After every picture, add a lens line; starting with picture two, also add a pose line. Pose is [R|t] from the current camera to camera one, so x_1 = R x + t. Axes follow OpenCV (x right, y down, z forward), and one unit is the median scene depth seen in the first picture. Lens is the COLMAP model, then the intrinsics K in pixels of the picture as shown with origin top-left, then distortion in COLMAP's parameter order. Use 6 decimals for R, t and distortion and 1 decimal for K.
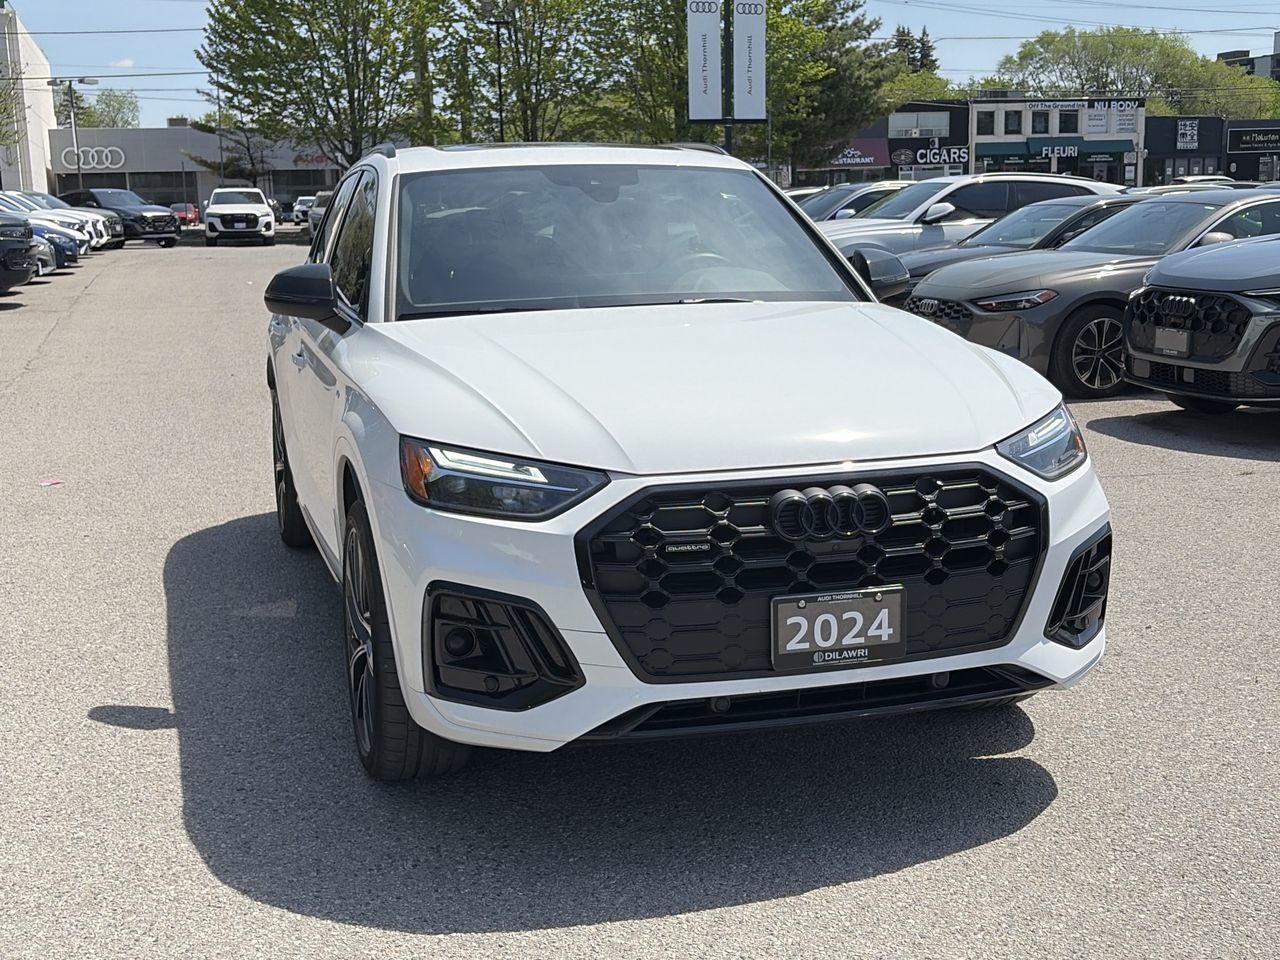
lens RADIAL K [[1525.3, 0, 642.1], [0, 1525.3, 479.2], [0, 0, 1]] dist [0.053331, 0.000000]
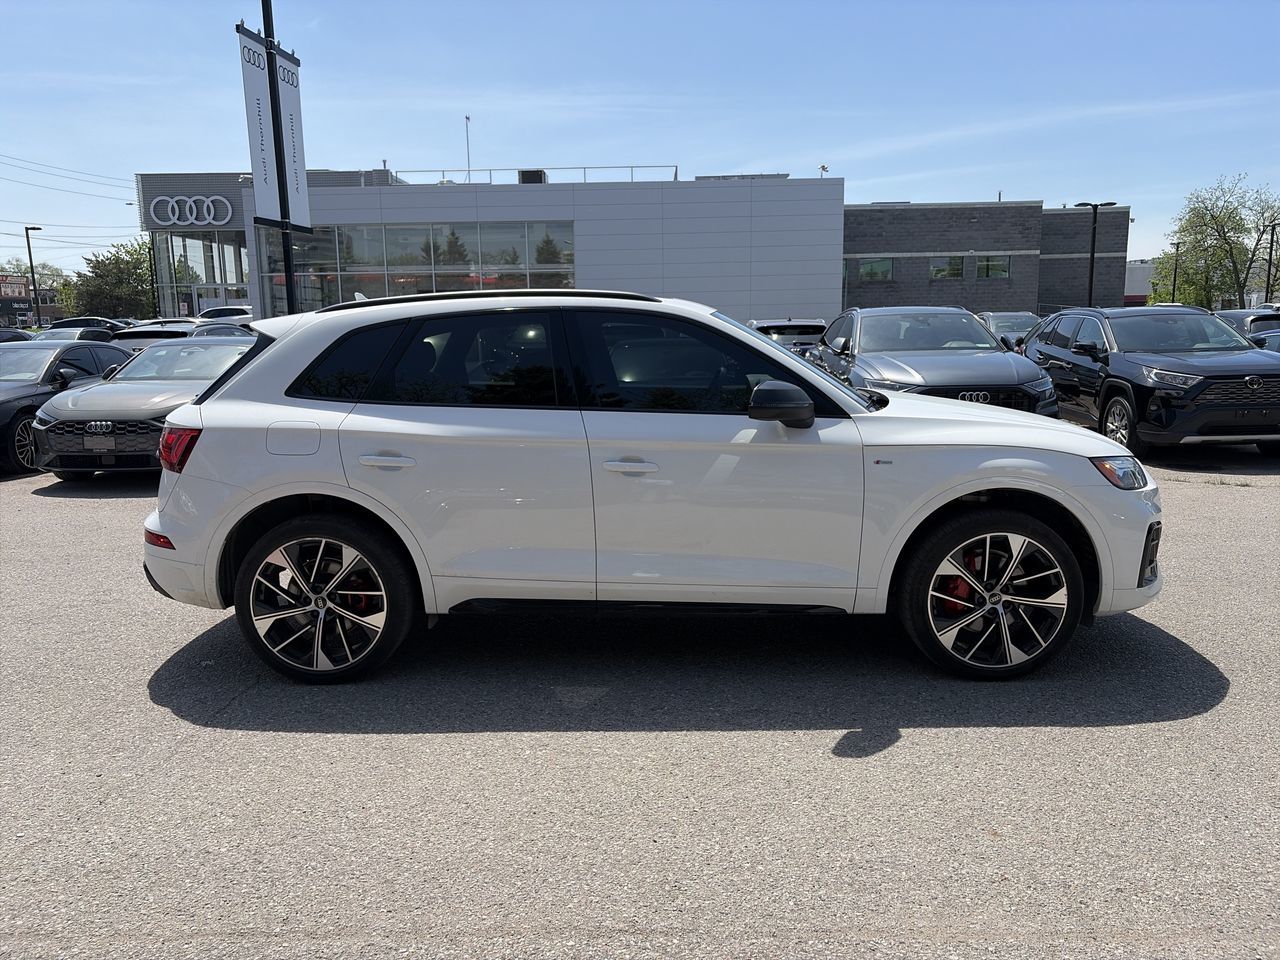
lens RADIAL K [[980.6, 0, 622.8], [0, 980.6, 481.9], [0, 0, 1]] dist [0.018221, -0.007323]
pose [[0.324089, -0.140853, 0.935482, -1.403163], [0.182171, 0.979639, 0.084390, -0.196466], [-0.928321, 0.143068, 0.343150, 1.110270]]
